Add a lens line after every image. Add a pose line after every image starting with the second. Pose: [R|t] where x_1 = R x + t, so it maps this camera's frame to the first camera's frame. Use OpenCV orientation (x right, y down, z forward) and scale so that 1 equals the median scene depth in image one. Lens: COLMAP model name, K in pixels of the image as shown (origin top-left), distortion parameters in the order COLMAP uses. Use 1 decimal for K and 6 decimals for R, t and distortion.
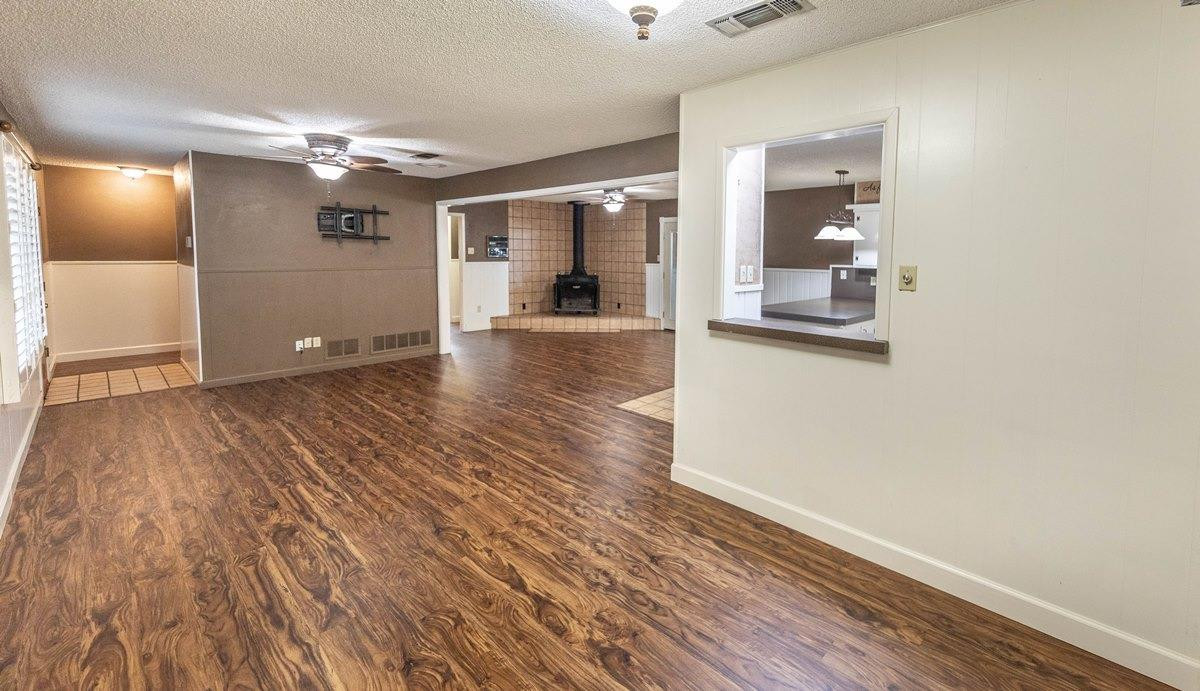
lens RADIAL K [[545.0, 0, 615.5], [0, 545.0, 275.8], [0, 0, 1]] dist [0.016890, -0.001346]
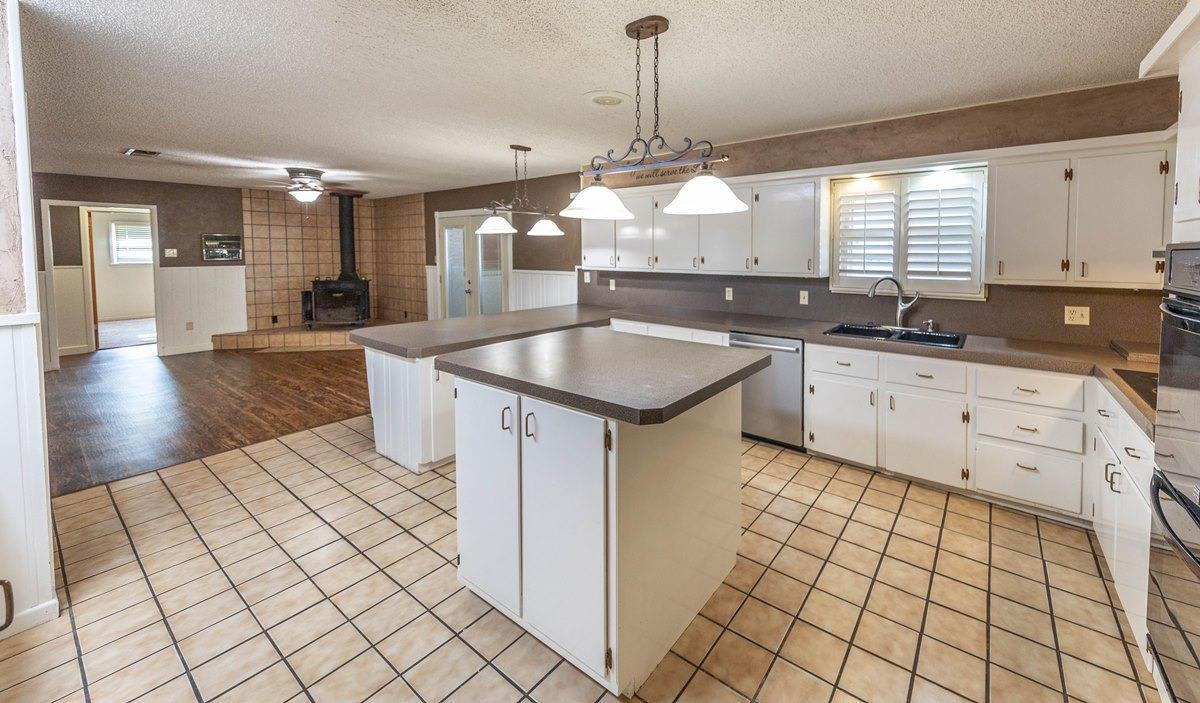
lens RADIAL K [[490.8, 0, 669.4], [0, 490.8, 269.3], [0, 0, 1]] dist [0.009203, 0.000008]
pose [[0.989564, -0.014838, 0.143328, 0.459363], [0.016009, 0.999847, -0.007021, -0.007391], [-0.143201, 0.009242, 0.989650, 0.249059]]
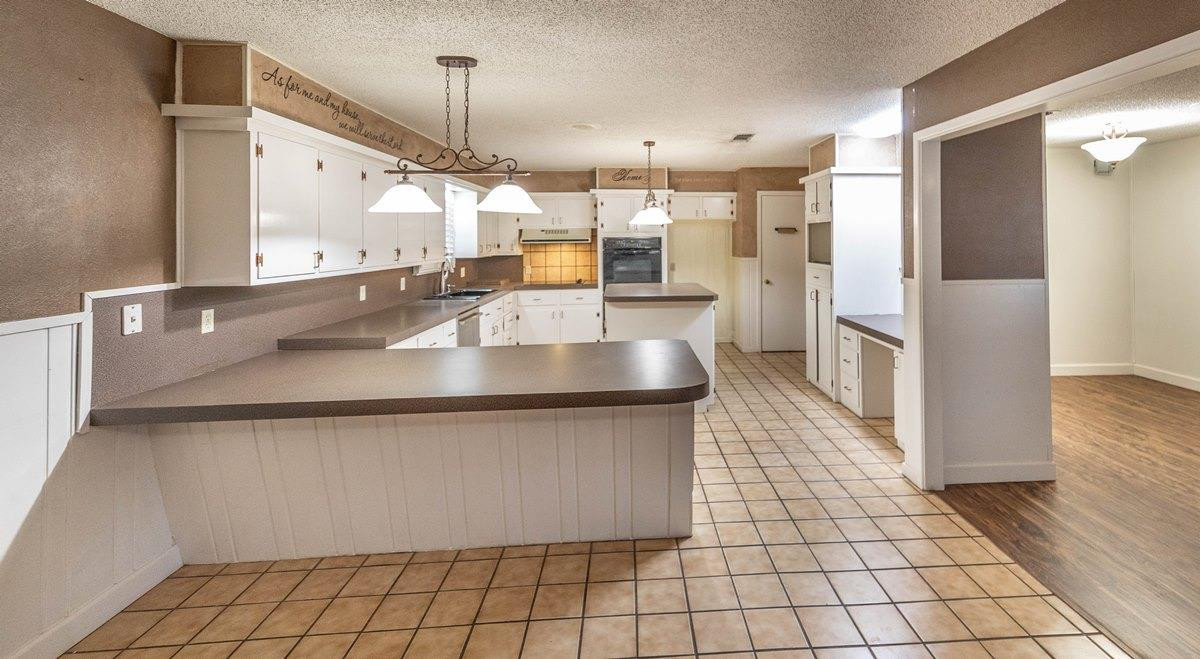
lens RADIAL K [[514.0, 0, 643.9], [0, 514.0, 240.2], [0, 0, 1]] dist [0.002092, -0.000396]
pose [[-0.730075, -0.012177, 0.683259, 0.022128], [0.026243, 0.998604, 0.045838, -0.053533], [-0.682863, 0.051396, -0.728736, 1.071029]]
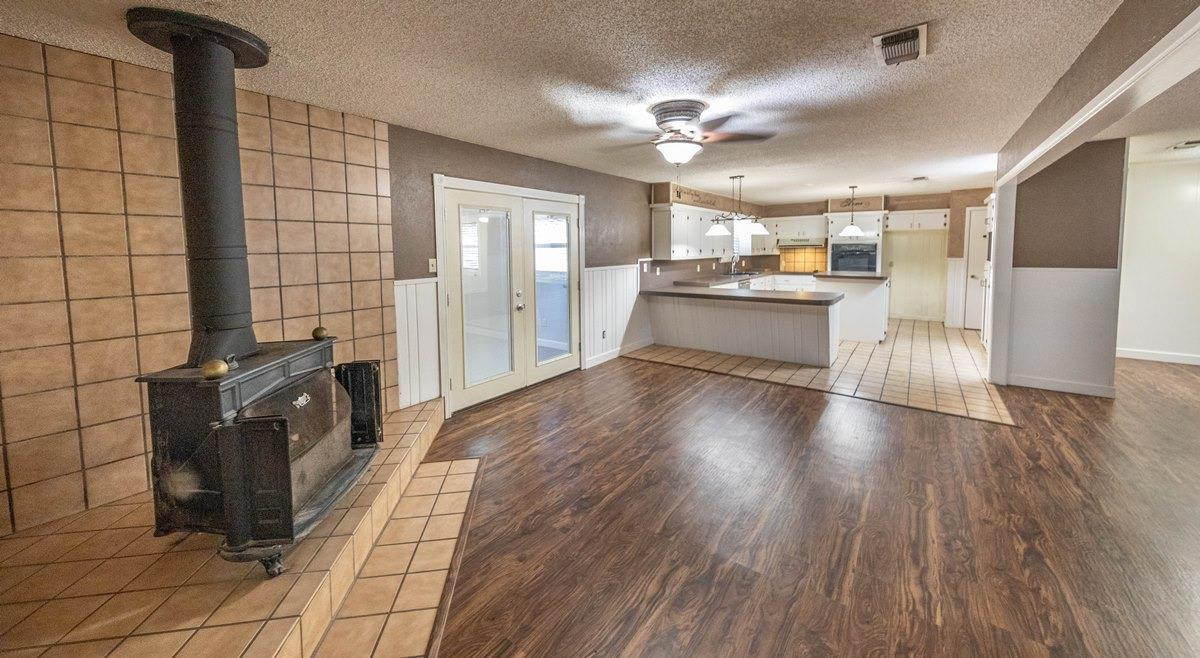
lens RADIAL K [[423.5, 0, 613.2], [0, 423.5, 268.5], [0, 0, 1]] dist [0.009799, -0.000116]
pose [[-0.160777, -0.059940, 0.985169, -0.397082], [0.051859, 0.996262, 0.069078, -0.063518], [-0.985627, 0.062196, -0.157068, 1.257580]]
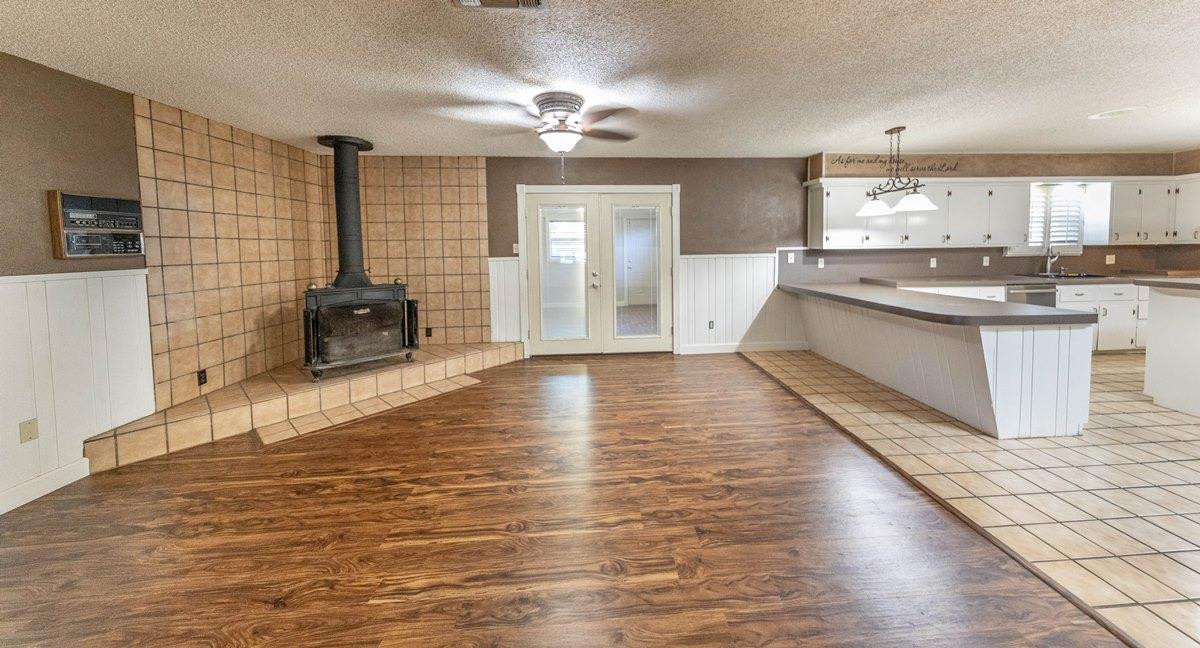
lens RADIAL K [[413.7, 0, 640.6], [0, 413.7, 261.7], [0, 0, 1]] dist [0.008191, -0.001003]
pose [[0.644018, -0.050699, 0.763328, -0.274917], [0.057386, 0.998192, 0.017881, -0.023636], [-0.762855, 0.032289, 0.645763, 0.794228]]
